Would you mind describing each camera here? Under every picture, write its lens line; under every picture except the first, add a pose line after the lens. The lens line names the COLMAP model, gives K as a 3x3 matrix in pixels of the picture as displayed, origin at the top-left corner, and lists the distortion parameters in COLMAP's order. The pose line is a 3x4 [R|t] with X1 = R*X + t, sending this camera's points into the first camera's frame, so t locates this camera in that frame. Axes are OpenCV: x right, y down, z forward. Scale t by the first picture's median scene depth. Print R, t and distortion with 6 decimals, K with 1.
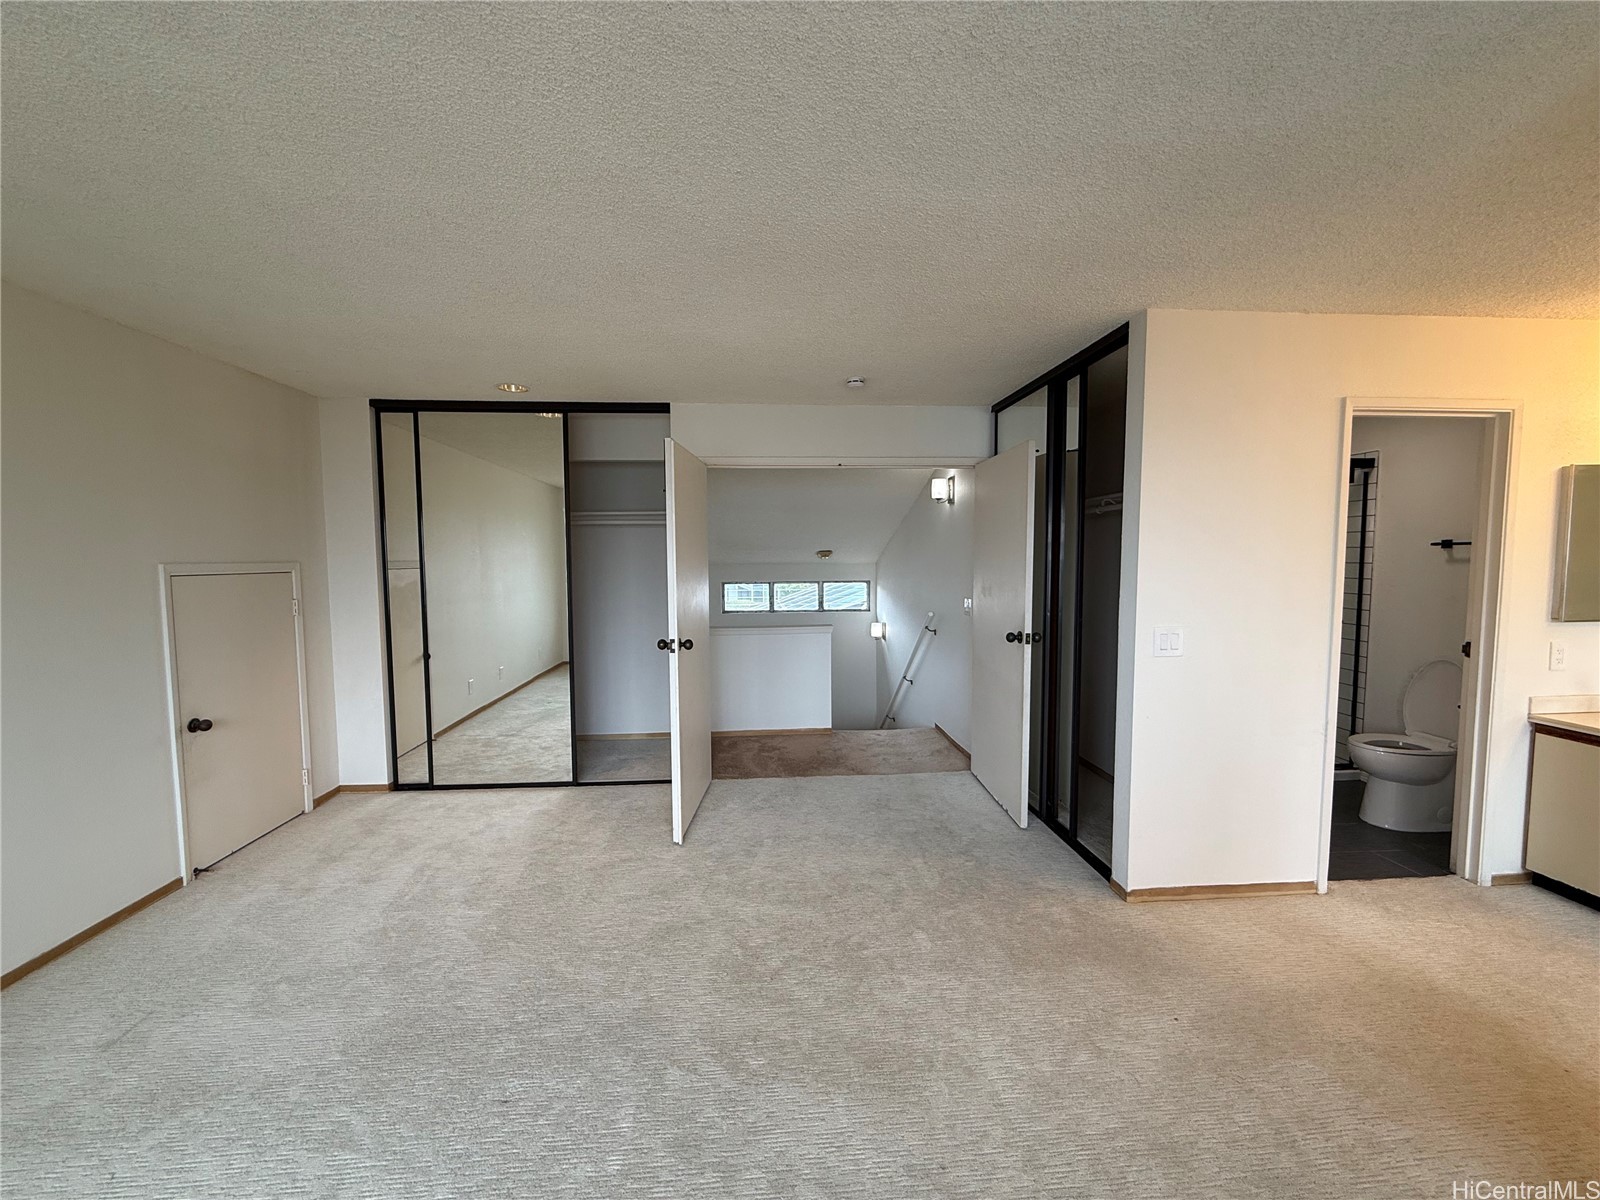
lens RADIAL K [[638.6, 0, 795.8], [0, 638.6, 598.0], [0, 0, 1]] dist [-0.002357, -0.000179]
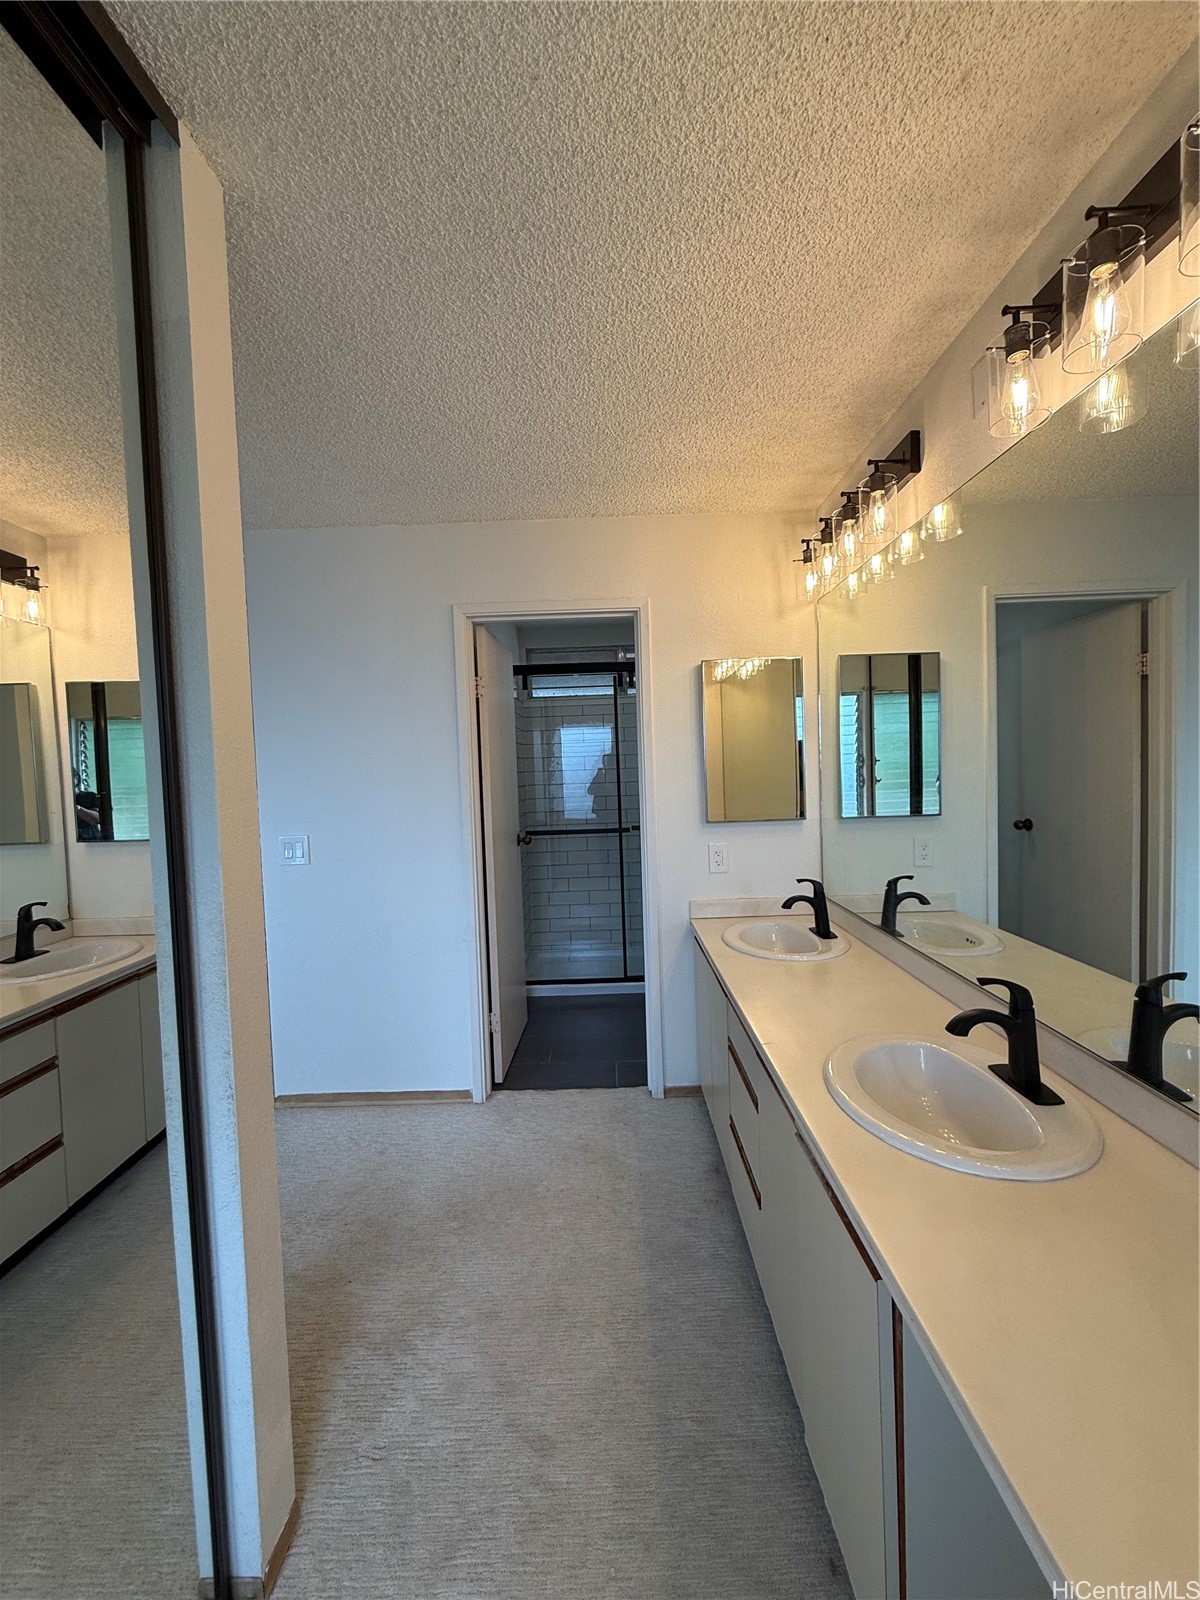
lens RADIAL K [[638.6, 0, 596.2], [0, 638.6, 791.0], [0, 0, 1]] dist [-0.002357, -0.000179]
pose [[0.996455, -0.024759, -0.080405, 1.003818], [0.023247, 0.999536, -0.019683, 0.002785], [0.080855, 0.017744, 0.996568, 0.015059]]
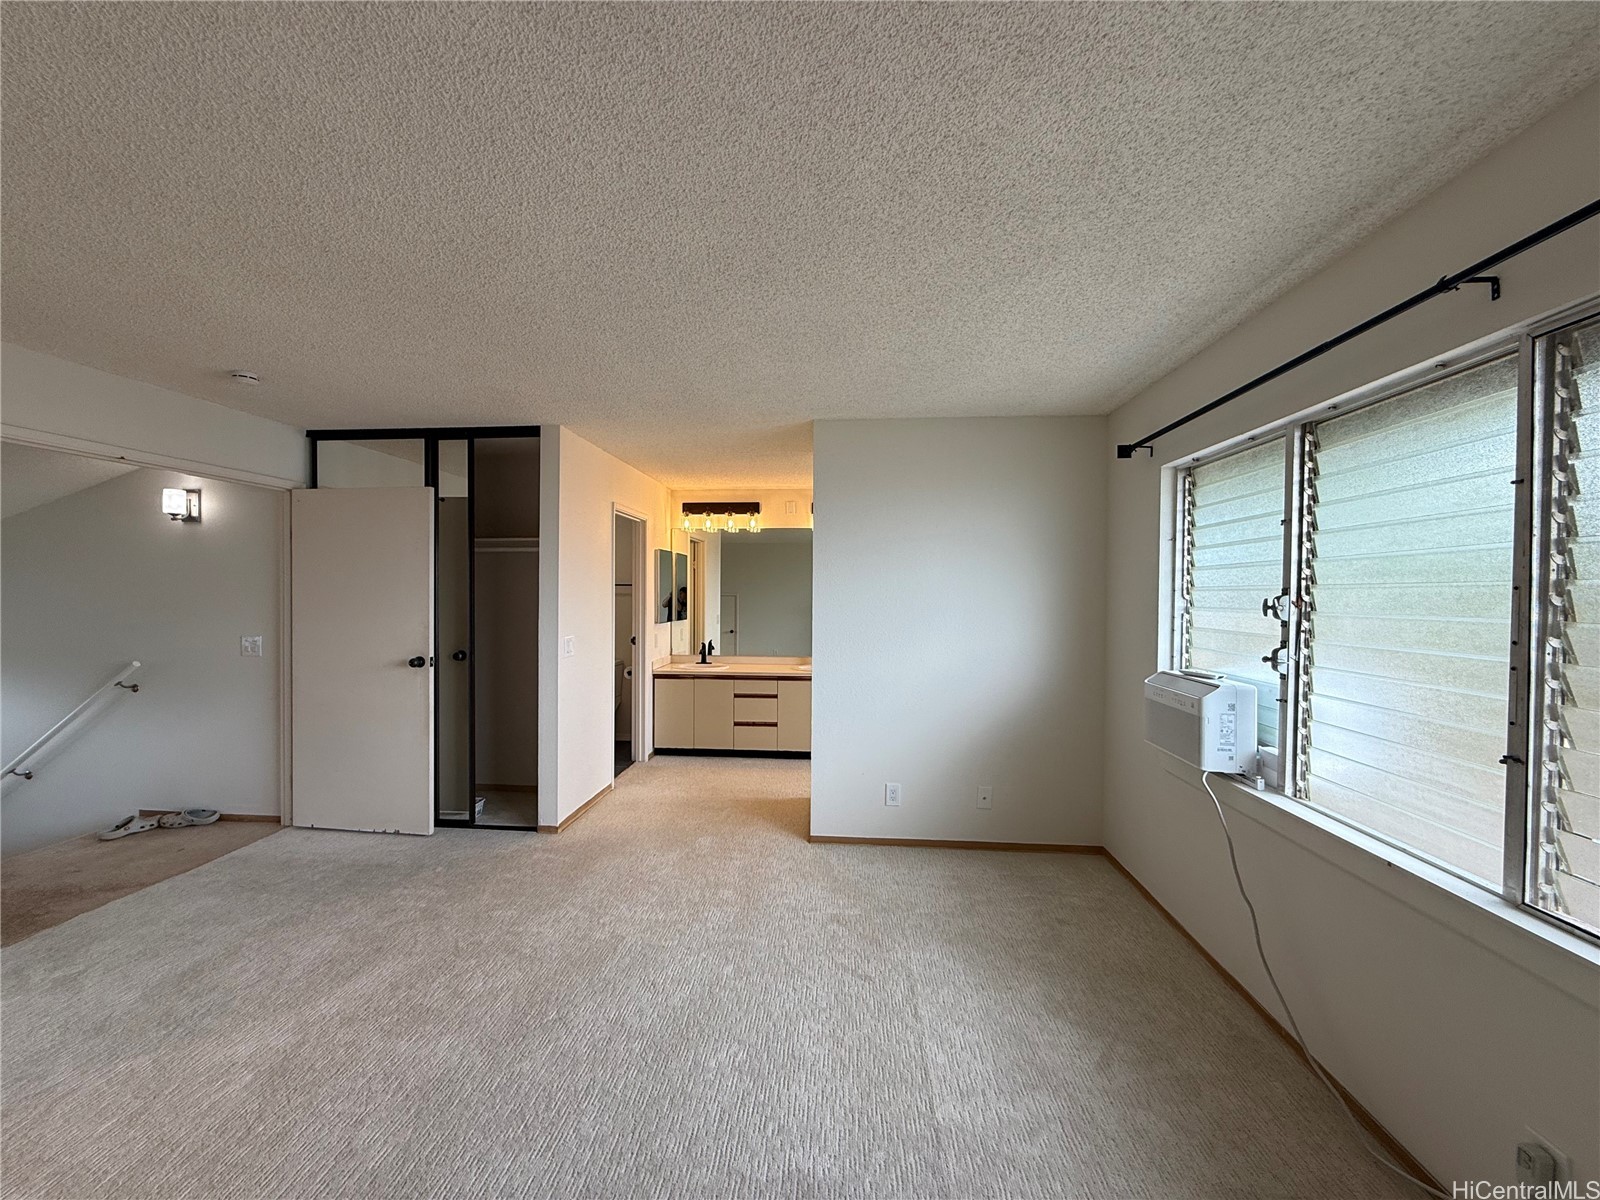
lens RADIAL K [[638.6, 0, 796.3], [0, 638.6, 604.0], [0, 0, 1]] dist [-0.002357, -0.000179]
pose [[0.151360, -0.008256, 0.988444, -0.708884], [0.058227, 0.998303, -0.000578, 0.000797], [-0.986762, 0.057641, 0.151584, 0.210621]]
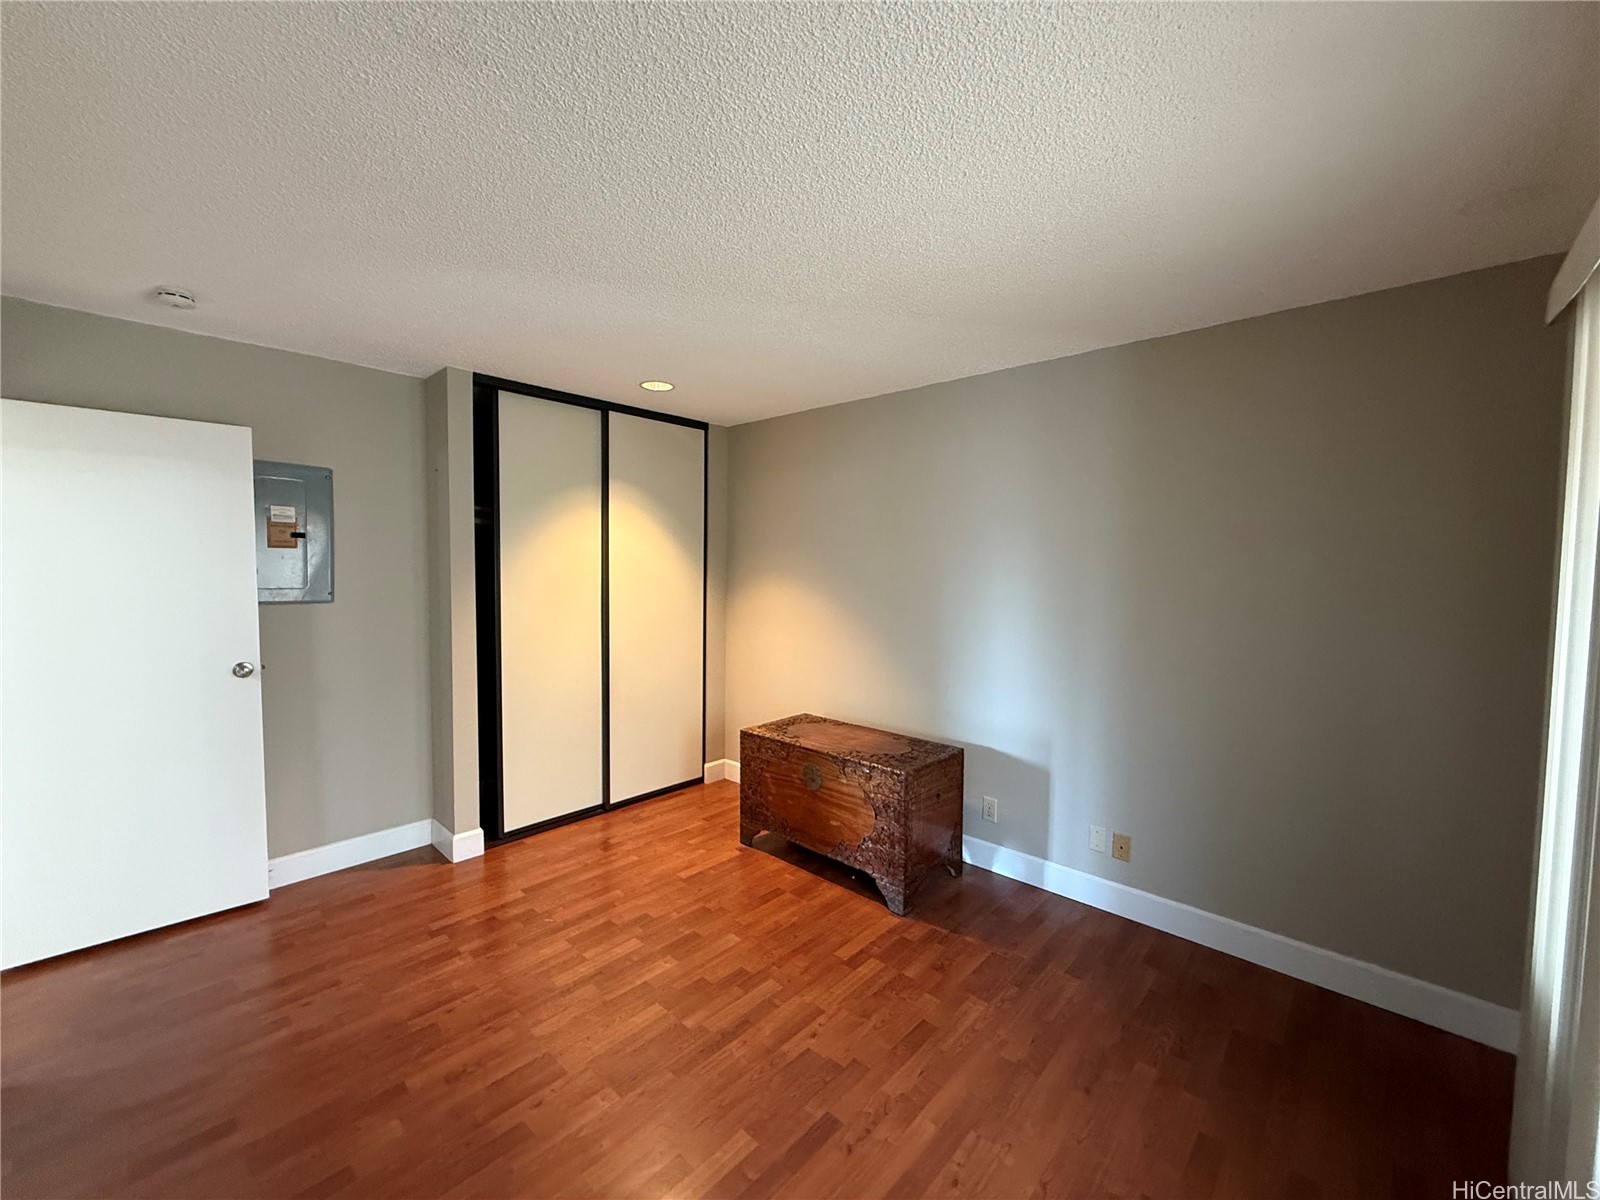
lens RADIAL K [[638.6, 0, 797.8], [0, 638.6, 601.0], [0, 0, 1]] dist [-0.002357, -0.000179]
pose [[-0.690735, -0.041725, 0.721904, -0.713451], [0.040658, 0.994513, 0.096384, -0.071183], [-0.721965, 0.095927, -0.685248, 1.149747]]
